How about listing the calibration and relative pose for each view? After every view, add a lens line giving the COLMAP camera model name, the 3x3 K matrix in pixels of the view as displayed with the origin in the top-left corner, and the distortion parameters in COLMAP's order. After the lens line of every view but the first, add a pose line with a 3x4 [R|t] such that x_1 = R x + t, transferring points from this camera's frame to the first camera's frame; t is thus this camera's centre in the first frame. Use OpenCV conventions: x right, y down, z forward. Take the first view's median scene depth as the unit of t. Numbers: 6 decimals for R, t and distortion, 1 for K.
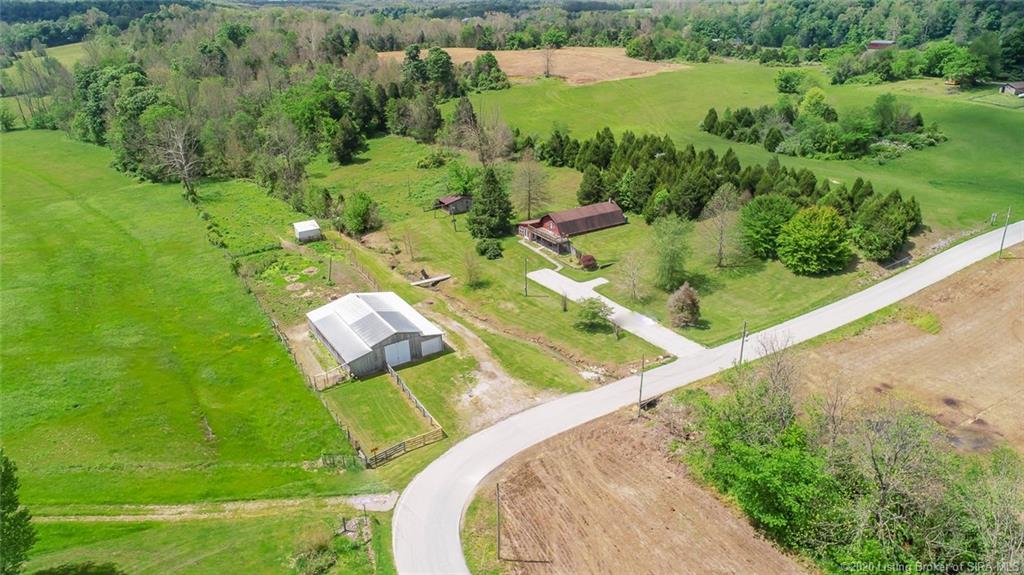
lens RADIAL K [[681.9, 0, 509.6], [0, 681.9, 286.7], [0, 0, 1]] dist [-0.013274, 0.003319]
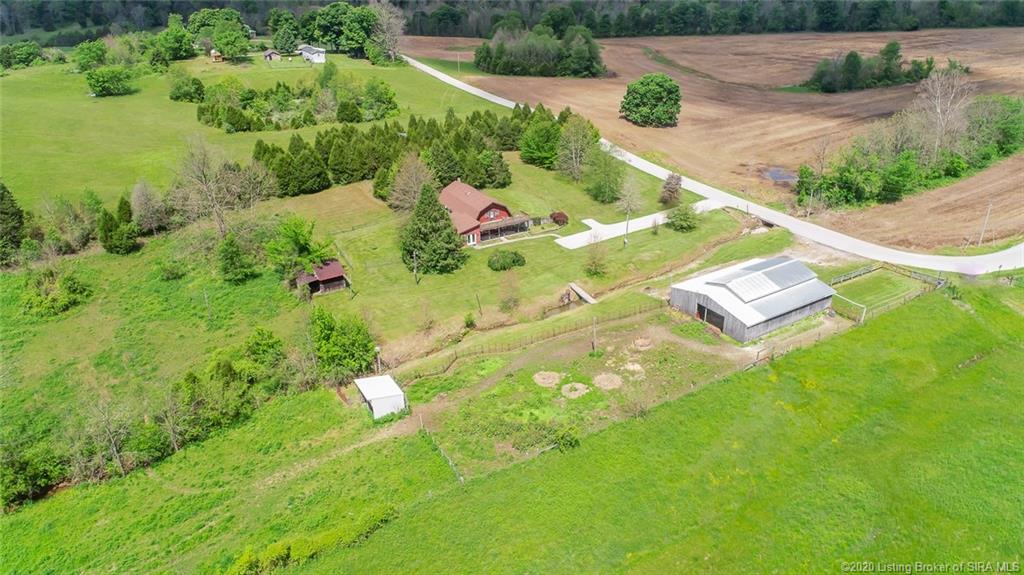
lens RADIAL K [[681.9, 0, 509.6], [0, 681.9, 286.7], [0, 0, 1]] dist [-0.013274, 0.003319]
pose [[0.017461, -0.404776, 0.914249, -0.914063], [0.414457, 0.835061, 0.361800, -0.370179], [-0.909901, 0.372600, 0.182344, 0.951792]]
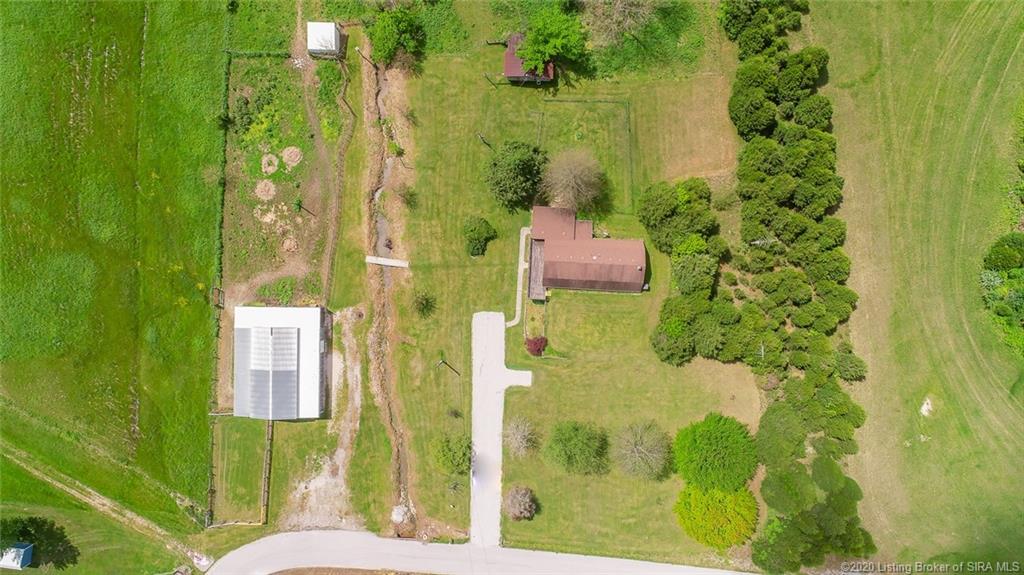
lens RADIAL K [[681.9, 0, 509.6], [0, 681.9, 286.7], [0, 0, 1]] dist [-0.013274, 0.003319]
pose [[0.837439, 0.546507, 0.005103, 0.039618], [-0.209824, 0.312873, 0.926328, -0.927449], [0.504649, -0.776814, 0.376683, 0.726388]]
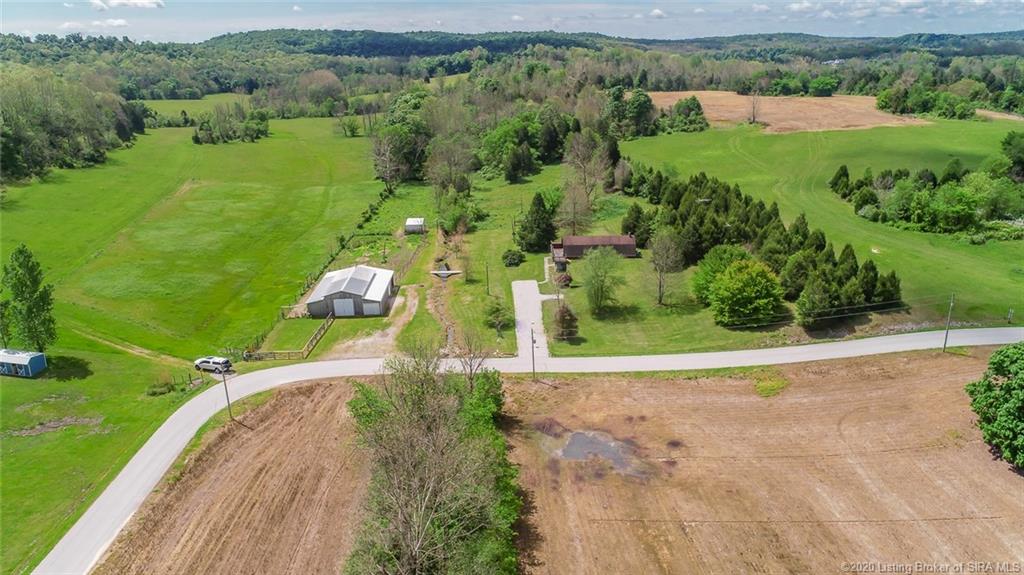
lens RADIAL K [[681.9, 0, 509.6], [0, 681.9, 286.7], [0, 0, 1]] dist [-0.013274, 0.003319]
pose [[0.856239, 0.179678, -0.484325, 0.611726], [-0.203247, 0.979120, 0.003921, -0.012456], [0.474916, 0.095080, 0.874880, -0.037398]]
